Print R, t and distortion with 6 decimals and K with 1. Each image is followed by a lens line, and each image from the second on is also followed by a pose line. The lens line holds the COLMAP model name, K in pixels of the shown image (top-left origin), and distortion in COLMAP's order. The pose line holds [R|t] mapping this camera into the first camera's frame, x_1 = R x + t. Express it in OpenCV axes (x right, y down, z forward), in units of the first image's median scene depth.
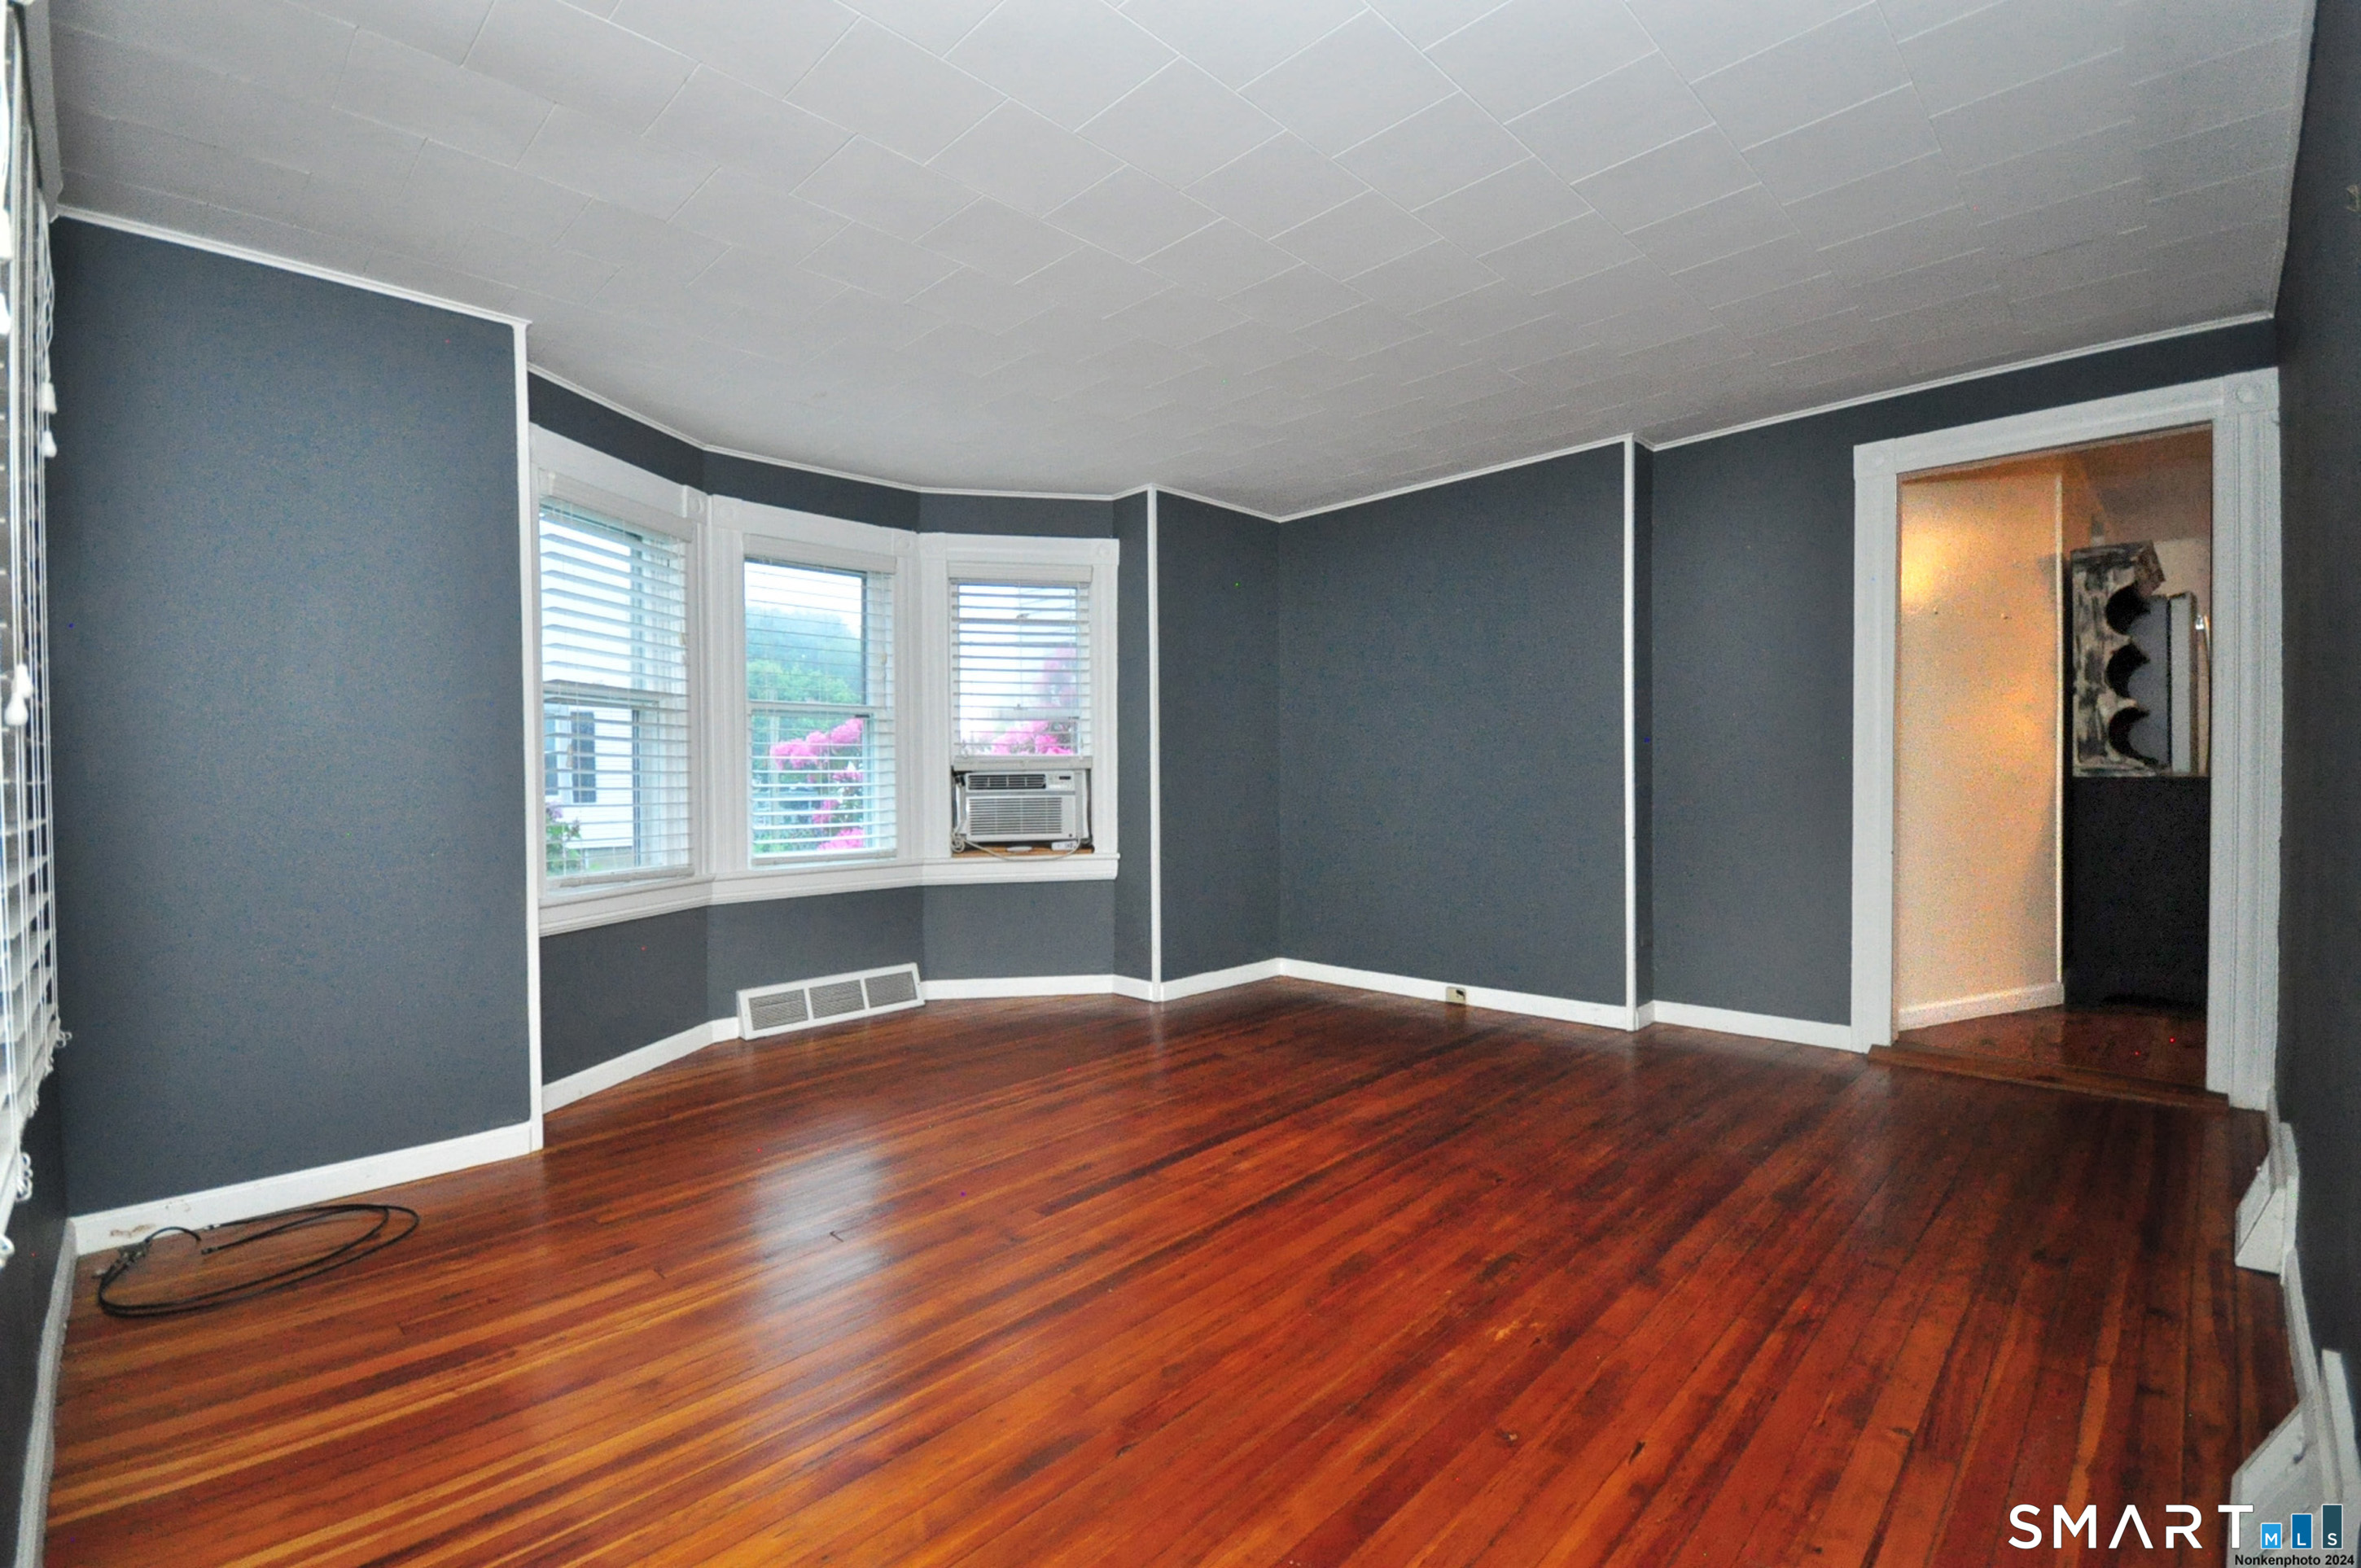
lens RADIAL K [[1037.9, 0, 1164.9], [0, 1037.9, 788.7], [0, 0, 1]] dist [0.000444, -0.000069]
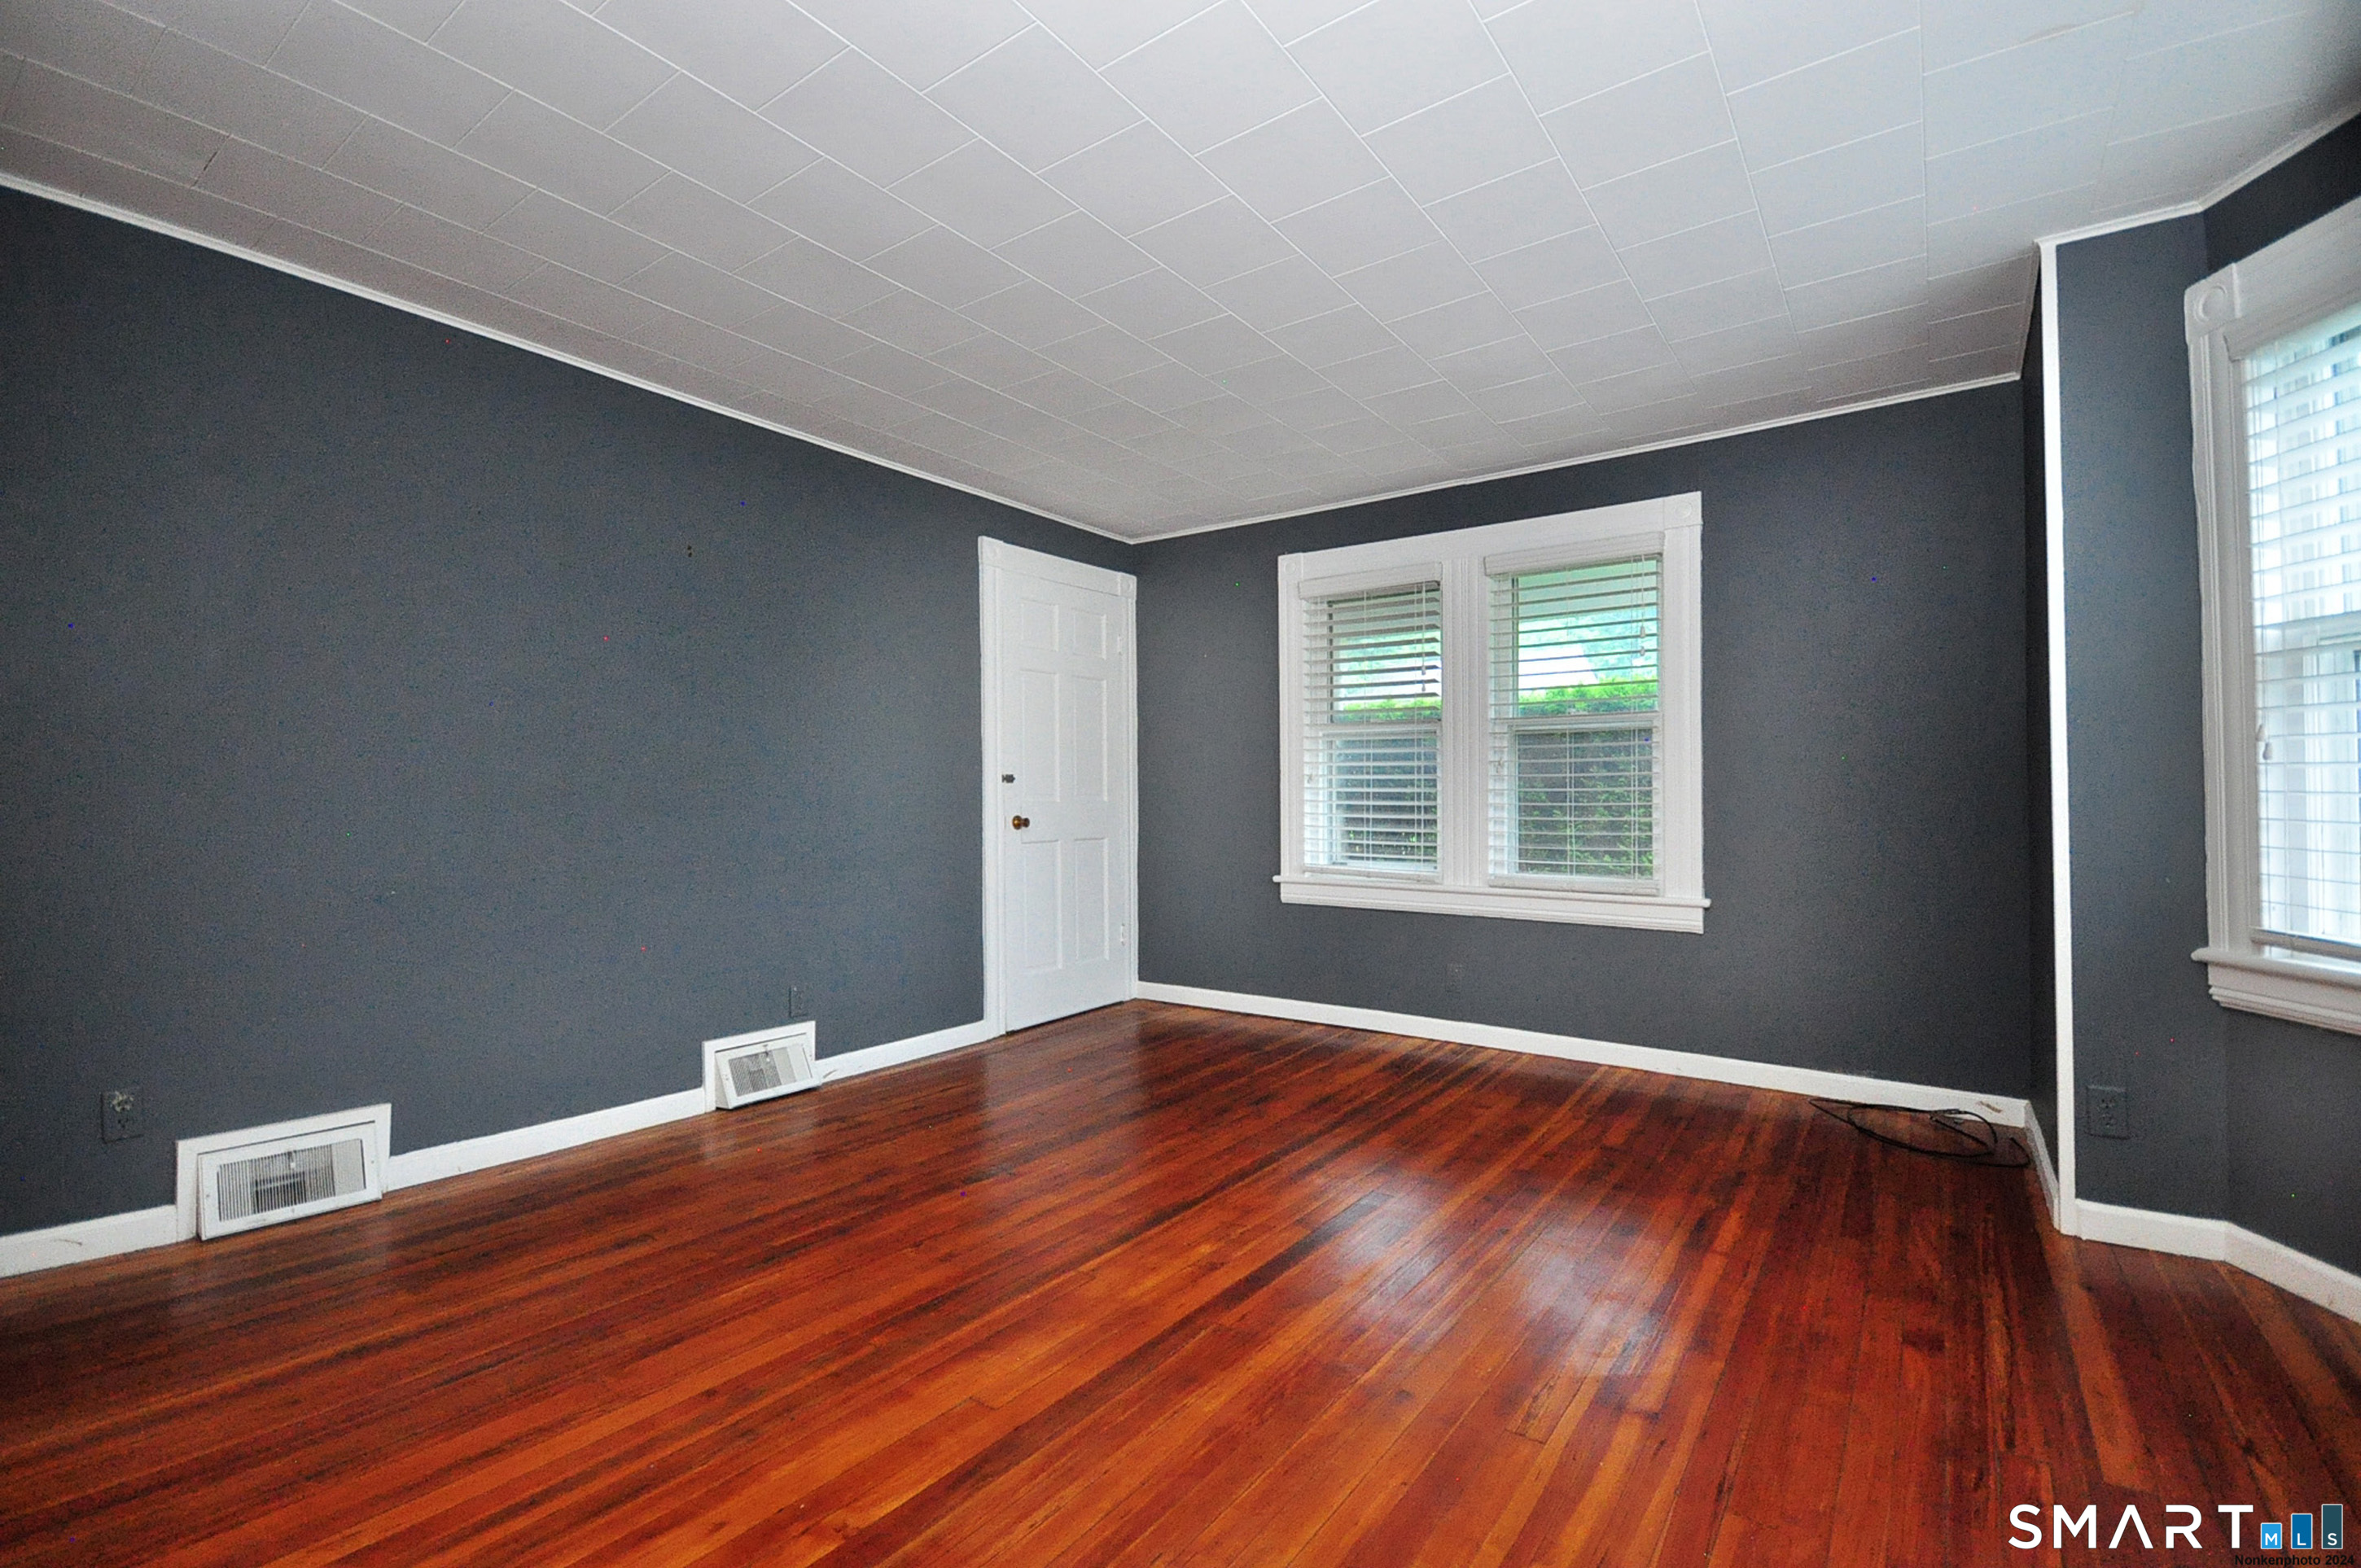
lens RADIAL K [[1037.9, 0, 1164.9], [0, 1037.9, 788.7], [0, 0, 1]] dist [0.000444, -0.000069]
pose [[-0.989318, 0.013304, -0.145168, 0.226250], [0.013259, 0.999911, 0.001279, -0.012456], [0.145172, -0.000659, -0.989406, 1.825819]]
